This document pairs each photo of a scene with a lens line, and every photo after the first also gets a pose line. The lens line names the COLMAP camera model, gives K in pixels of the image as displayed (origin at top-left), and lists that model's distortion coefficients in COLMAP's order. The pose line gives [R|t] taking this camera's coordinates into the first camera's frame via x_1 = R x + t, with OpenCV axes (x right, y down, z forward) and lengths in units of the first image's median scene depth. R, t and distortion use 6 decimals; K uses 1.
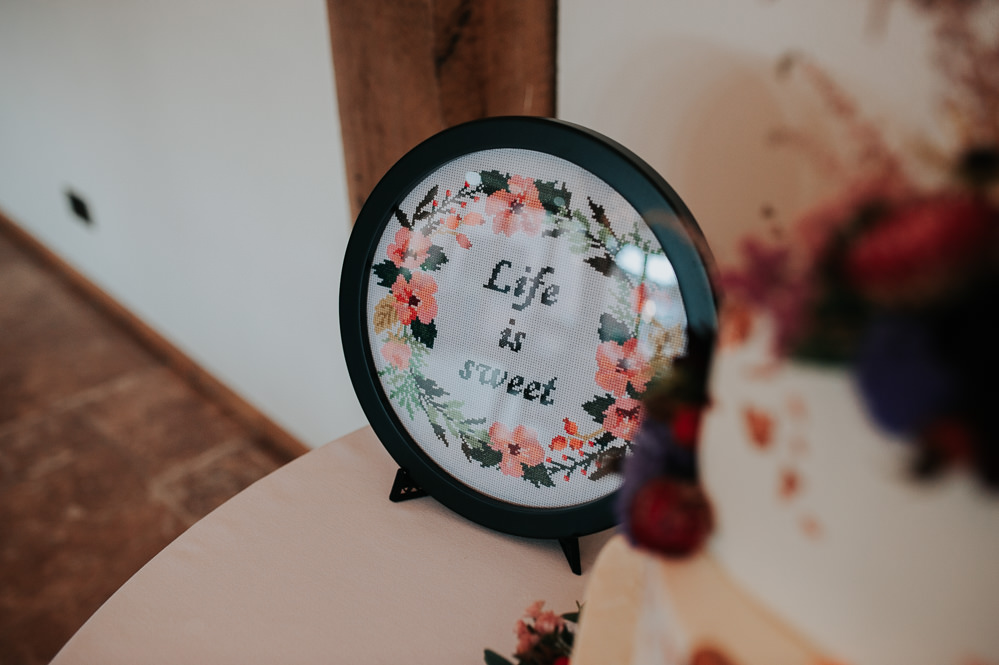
lens RADIAL K [[1018.2, 0, 499.5], [0, 1018.2, 332.5], [0, 0, 1]] dist [-0.001805, -0.000471]
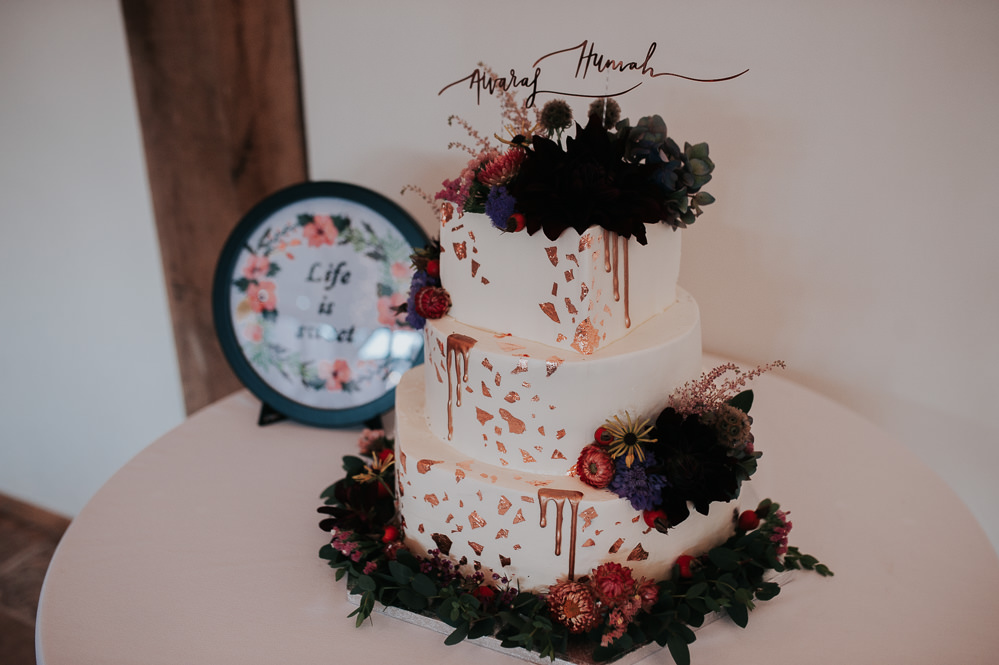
lens RADIAL K [[960.9, 0, 499.5], [0, 960.9, 332.5], [0, 0, 1]] dist [-0.003264, -0.003104]
pose [[0.951453, -0.114984, 0.285511, -0.176617], [0.153907, 0.981039, -0.117795, 0.282427], [-0.266553, 0.156018, 0.951109, -0.625481]]
